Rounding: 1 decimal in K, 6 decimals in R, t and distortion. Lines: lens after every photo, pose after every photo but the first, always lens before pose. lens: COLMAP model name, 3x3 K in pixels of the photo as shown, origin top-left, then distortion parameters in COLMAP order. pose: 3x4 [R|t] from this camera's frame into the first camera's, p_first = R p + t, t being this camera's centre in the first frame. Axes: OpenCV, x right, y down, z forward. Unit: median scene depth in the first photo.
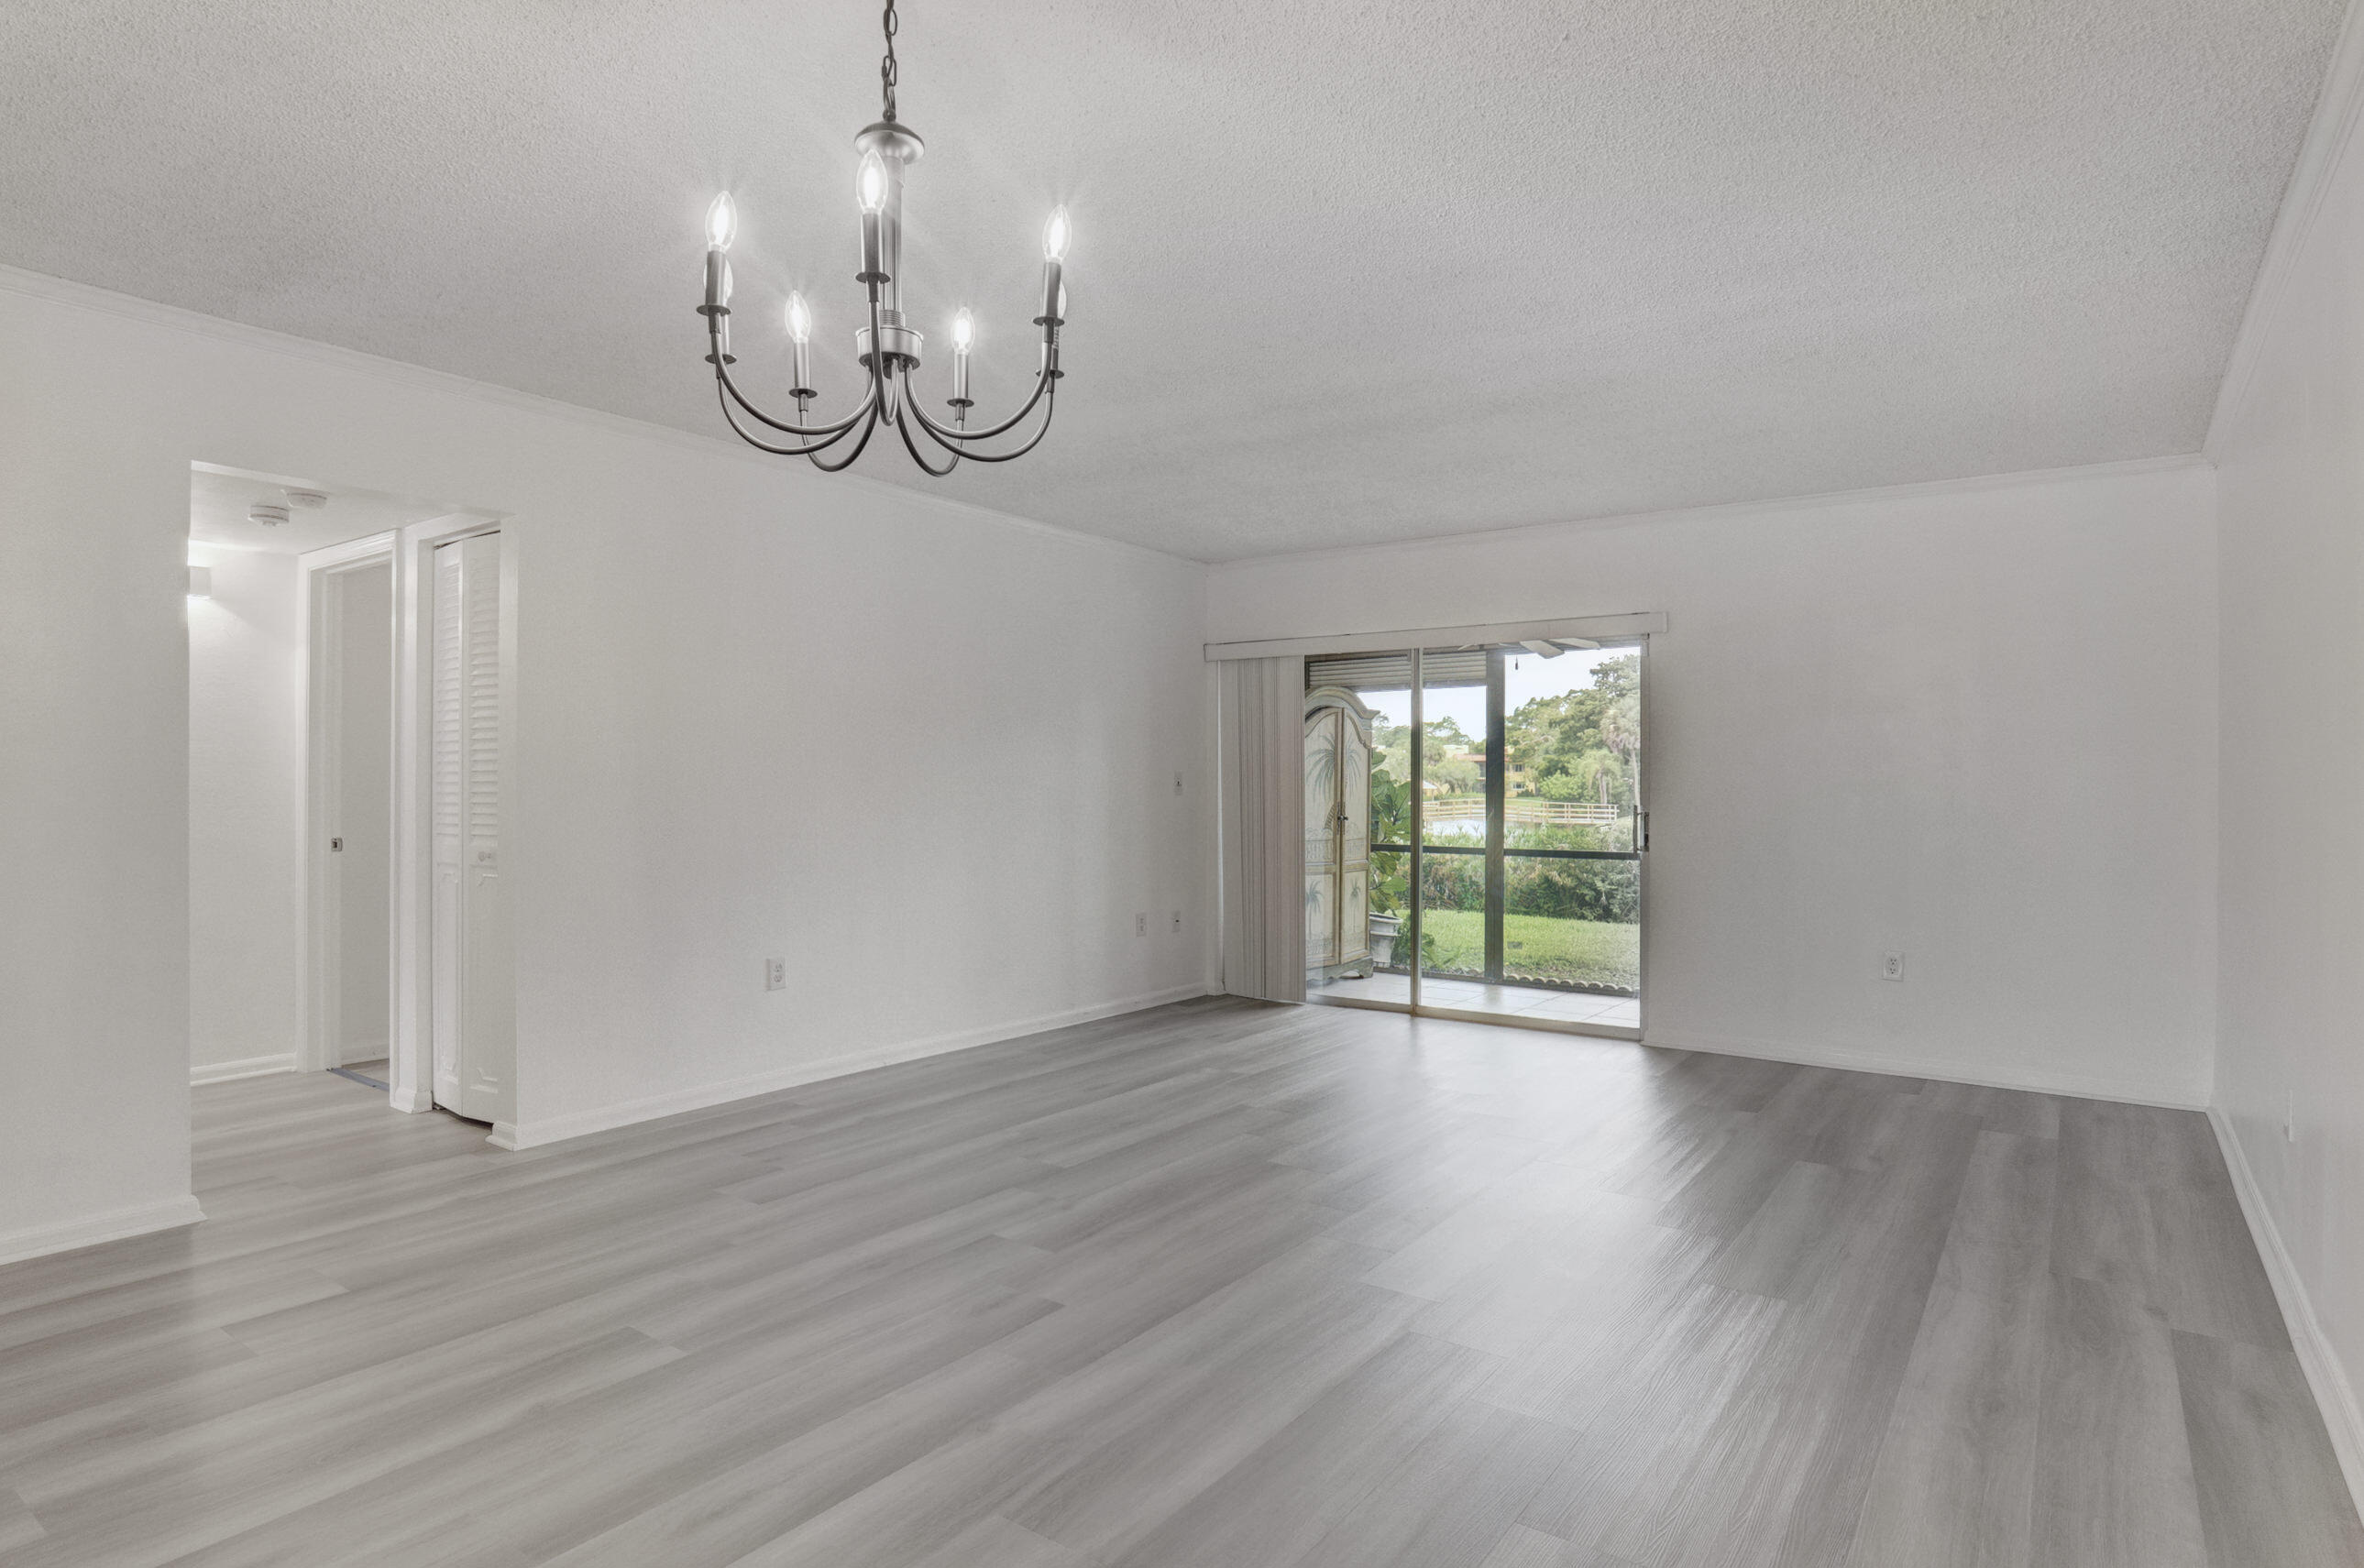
lens RADIAL K [[1277.9, 0, 1187.3], [0, 1277.9, 788.4], [0, 0, 1]] dist [-0.032652, 0.004558]
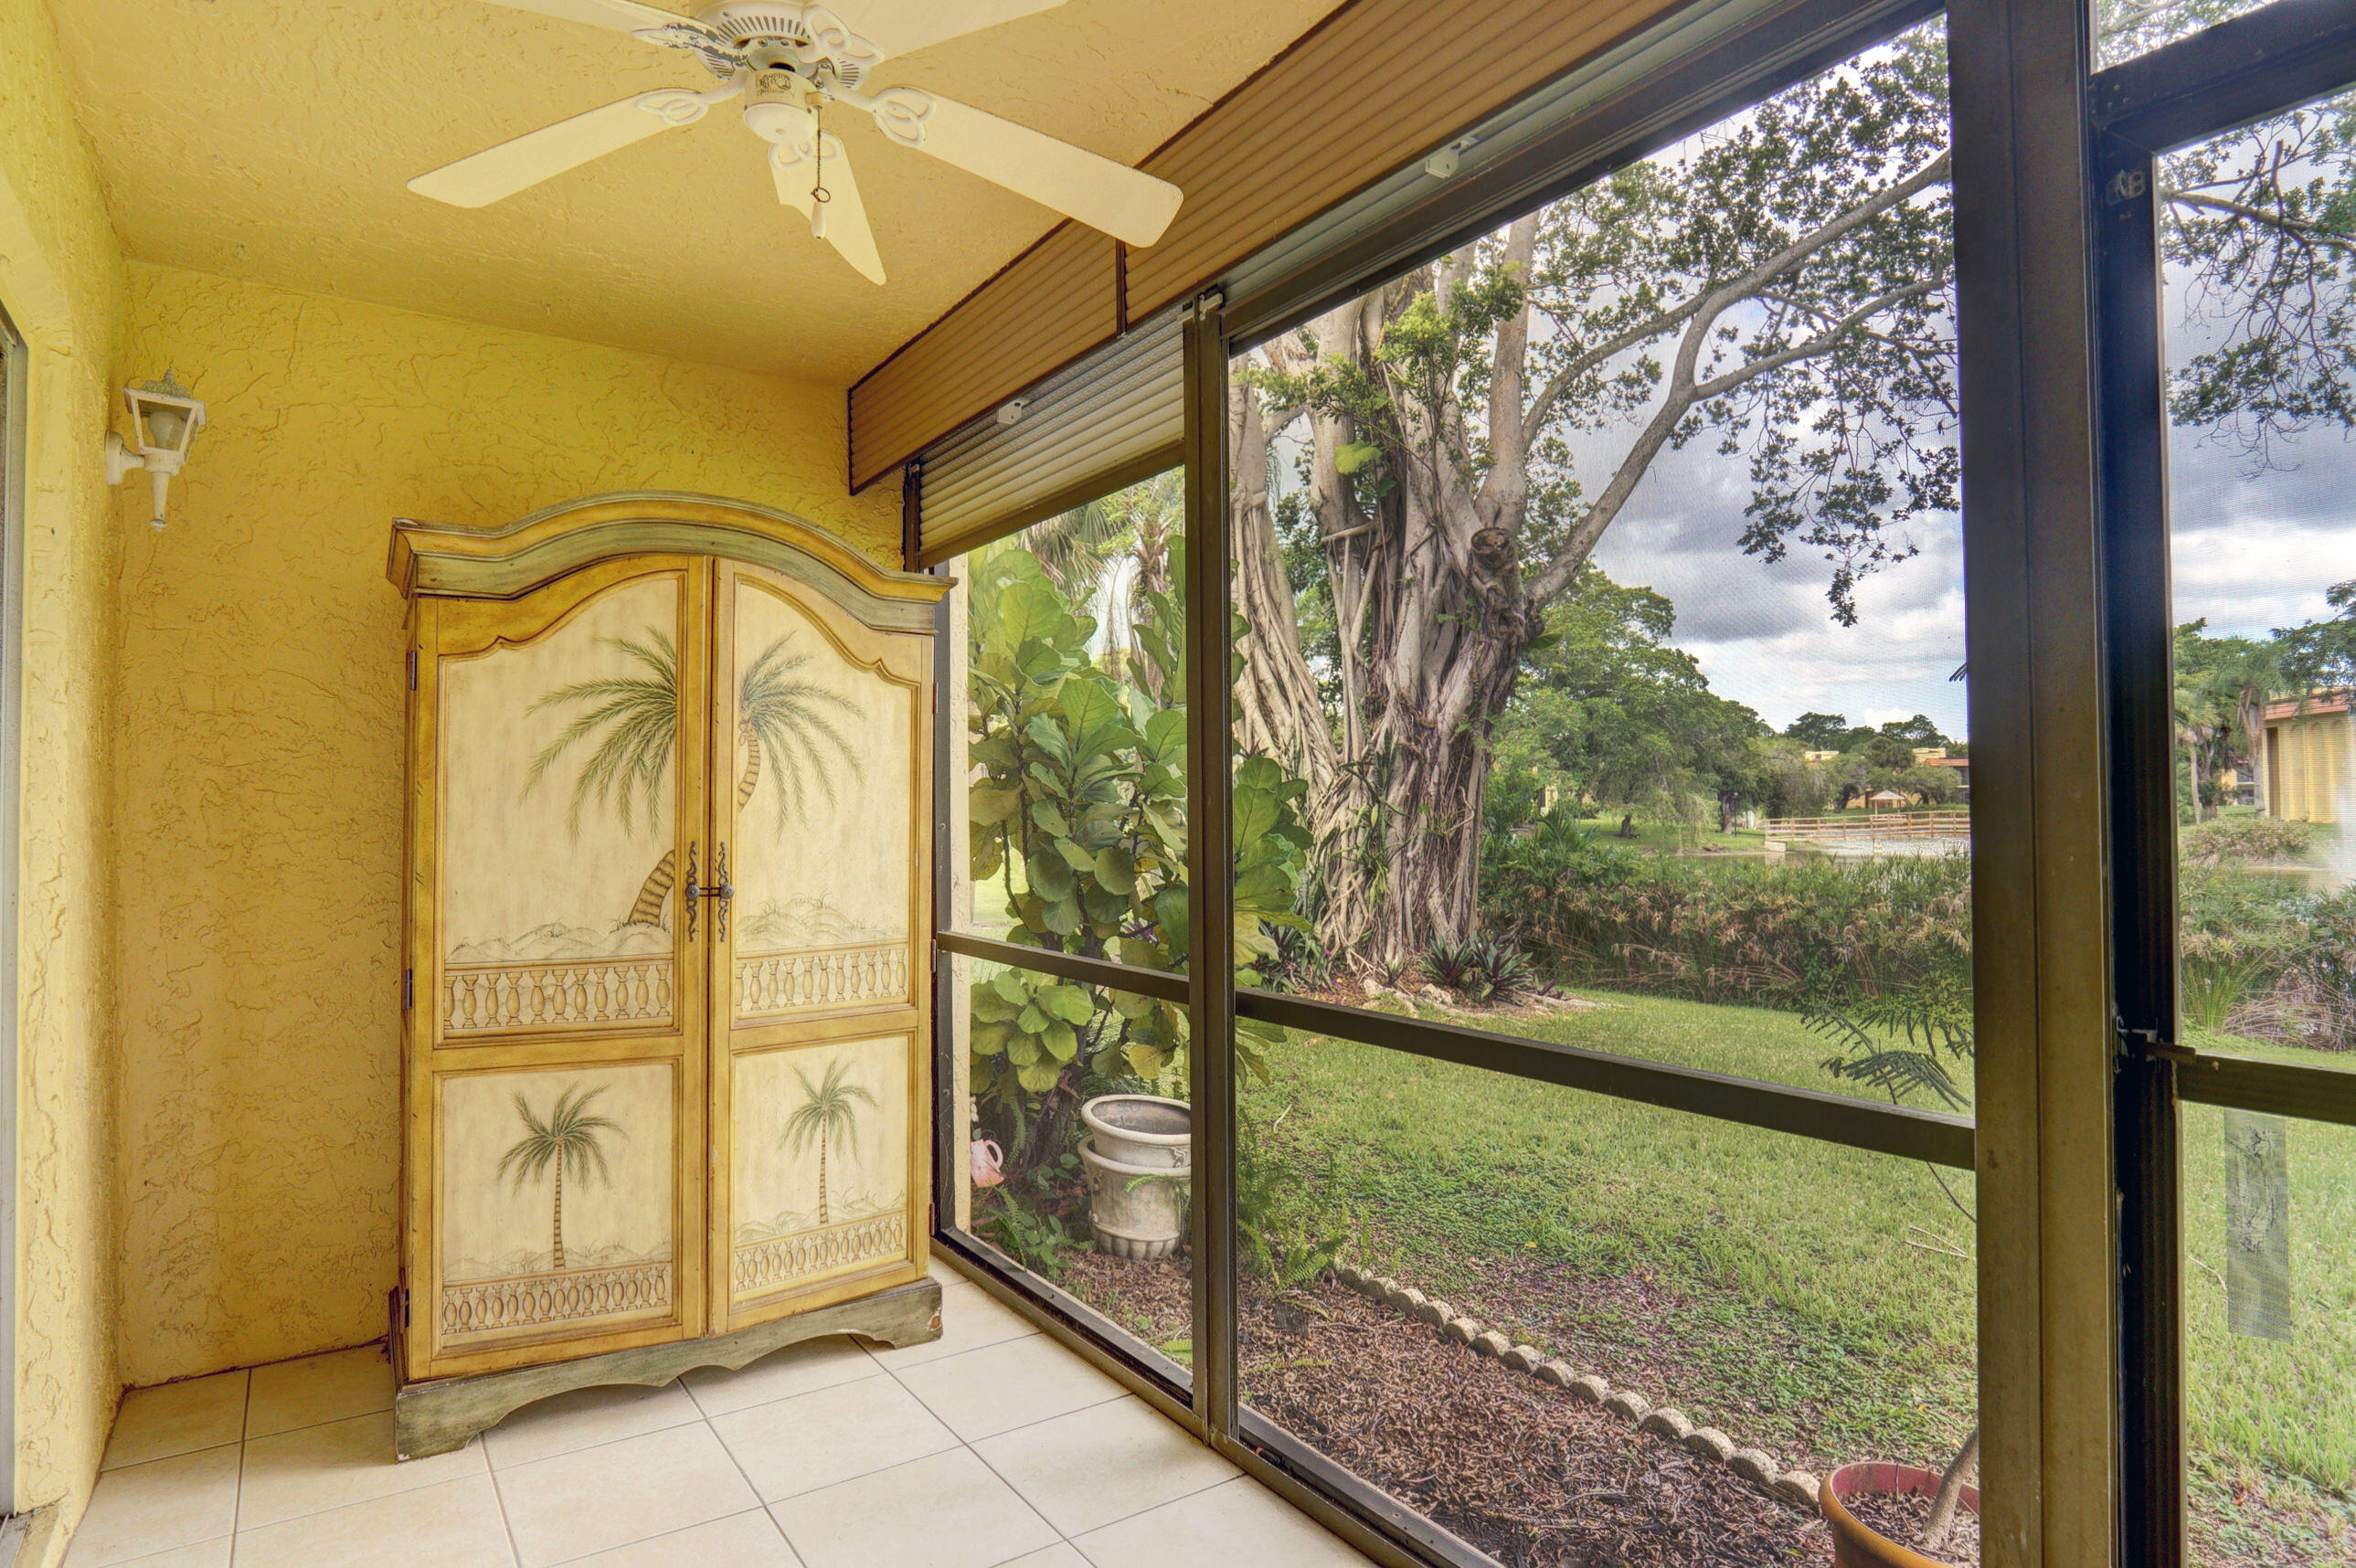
lens RADIAL K [[1273.6, 0, 1184.1], [0, 1273.6, 782.7], [0, 0, 1]] dist [-0.032652, 0.004558]
pose [[0.943424, -0.017533, -0.331124, 0.349652], [0.011566, 0.999733, -0.019984, 0.003413], [0.331386, 0.015024, 0.943376, 0.745136]]
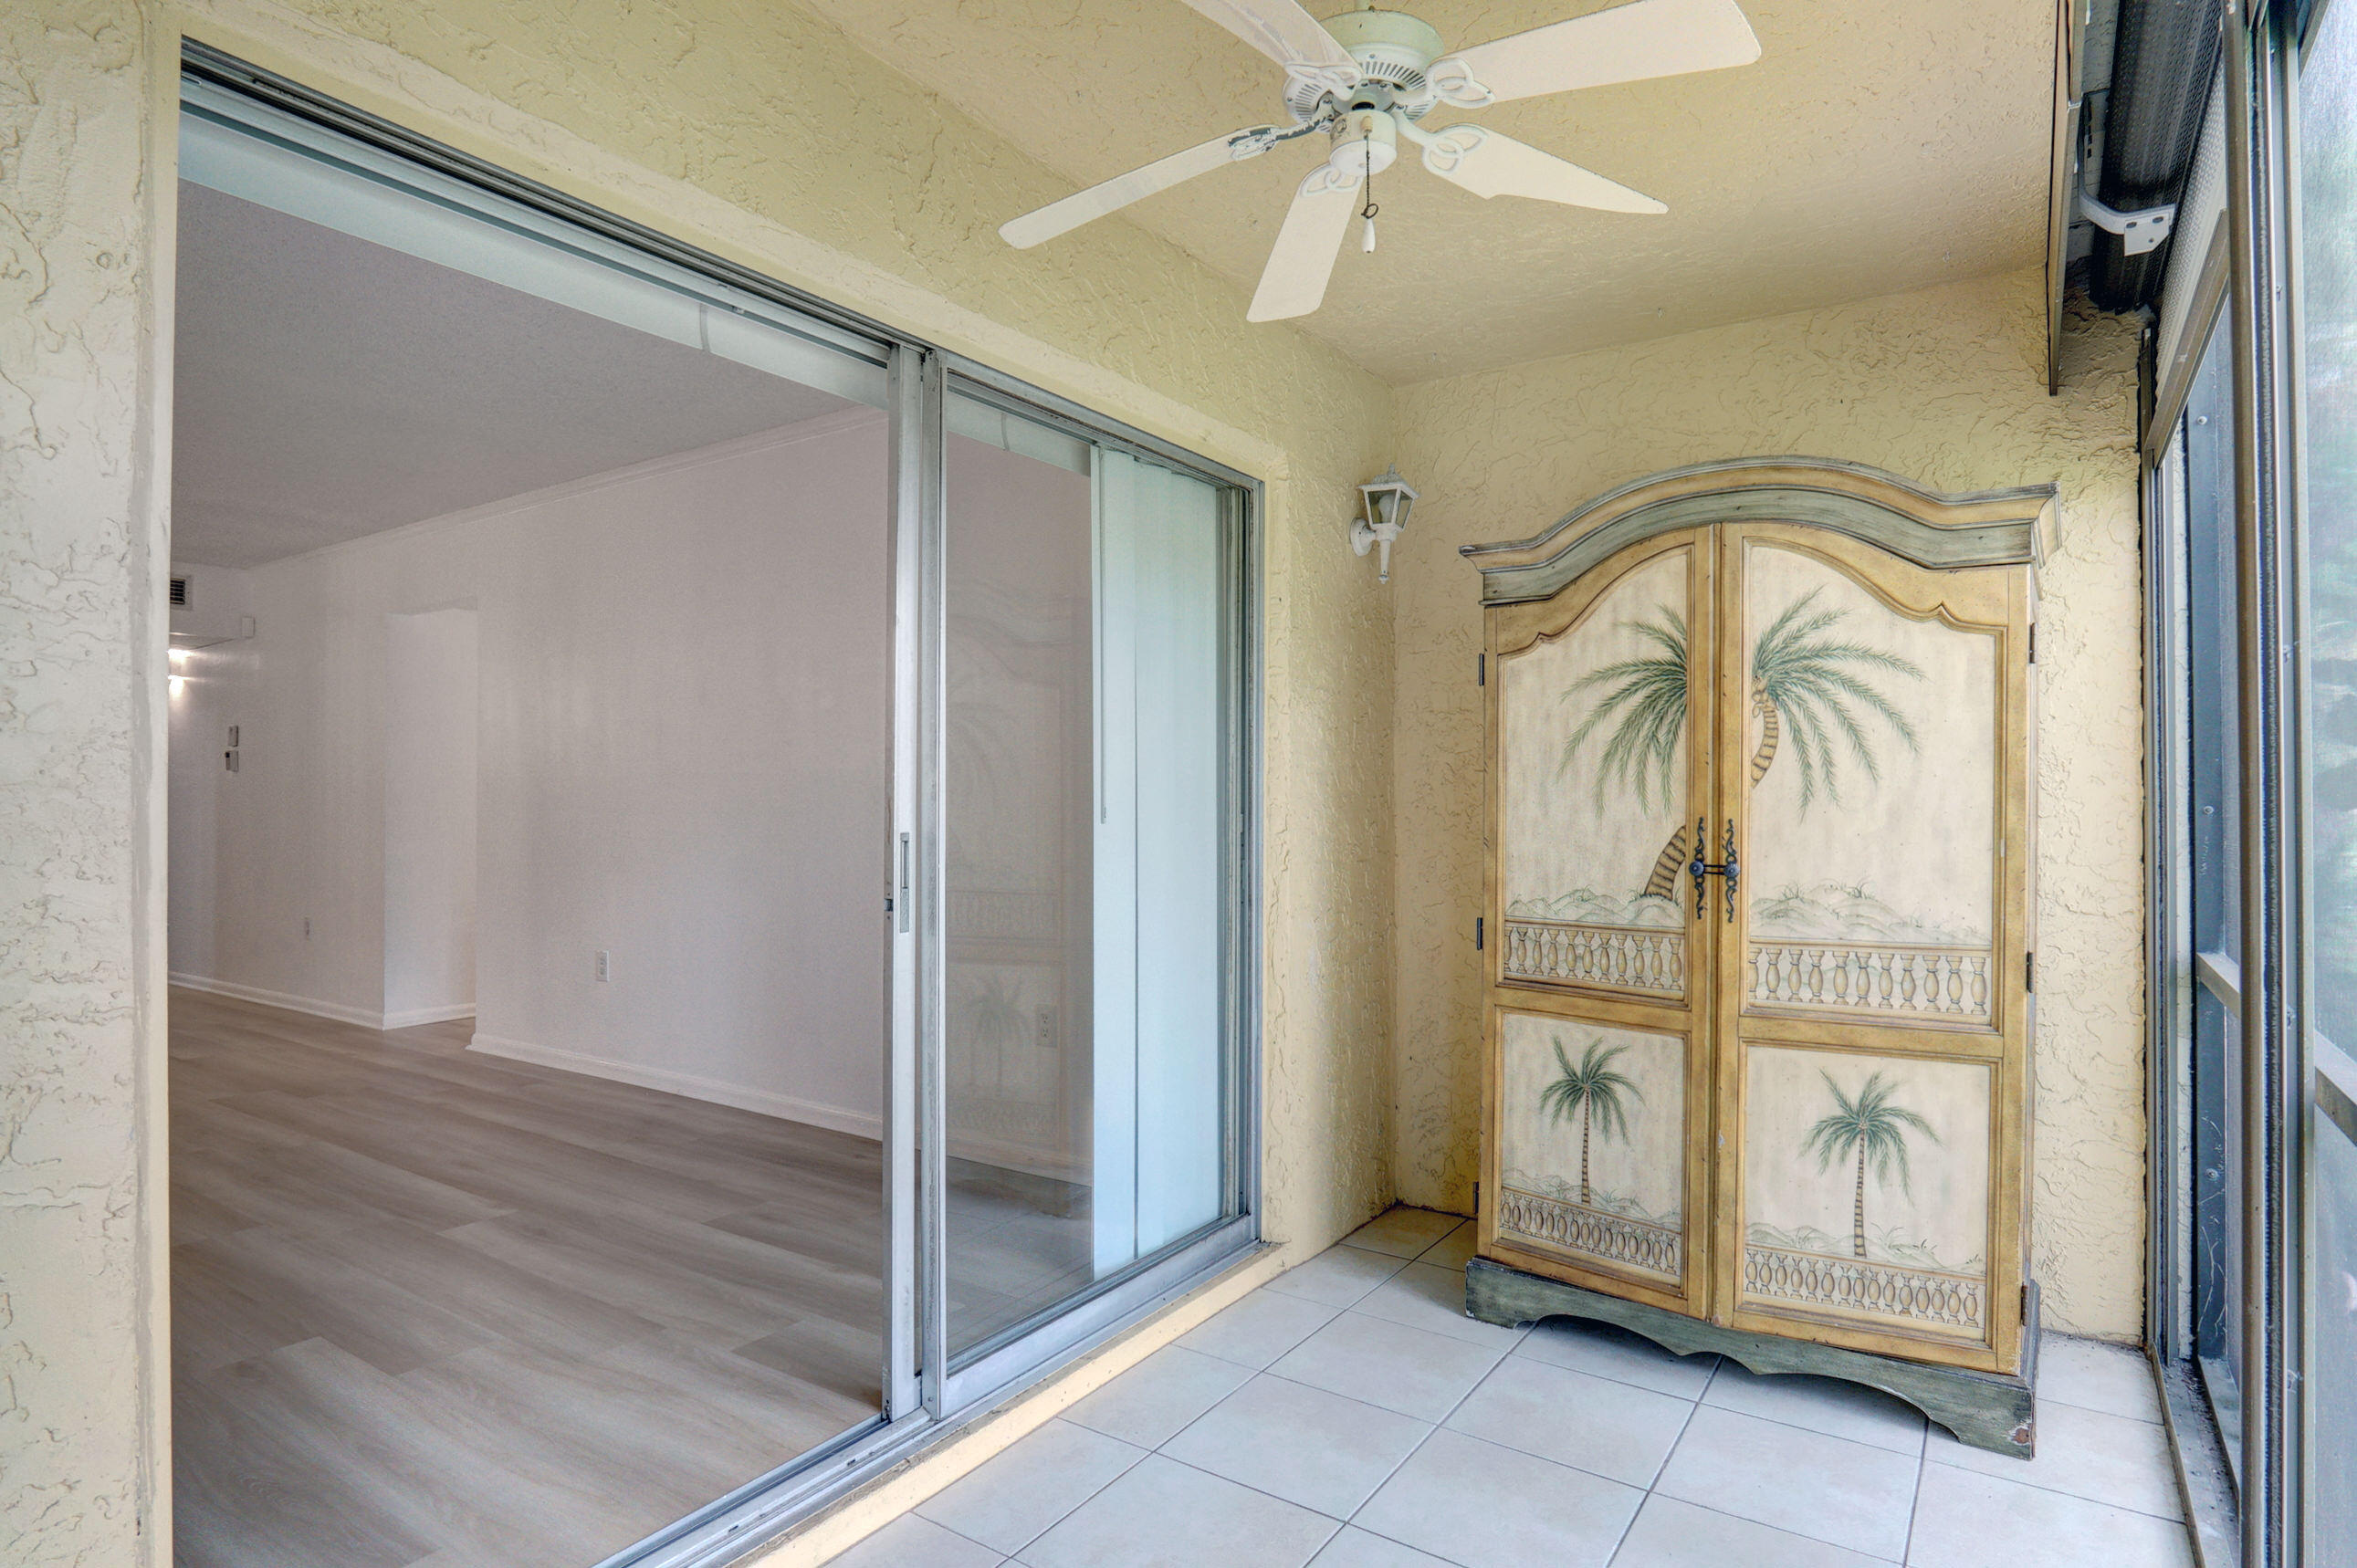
lens RADIAL K [[1274.2, 0, 1175.9], [0, 1274.2, 786.9], [0, 0, 1]] dist [-0.032652, 0.004558]
pose [[0.023023, -0.011804, -0.999665, 0.441225], [0.001509, 0.999930, -0.011772, 0.006386], [0.999734, -0.001238, 0.023039, 0.871818]]
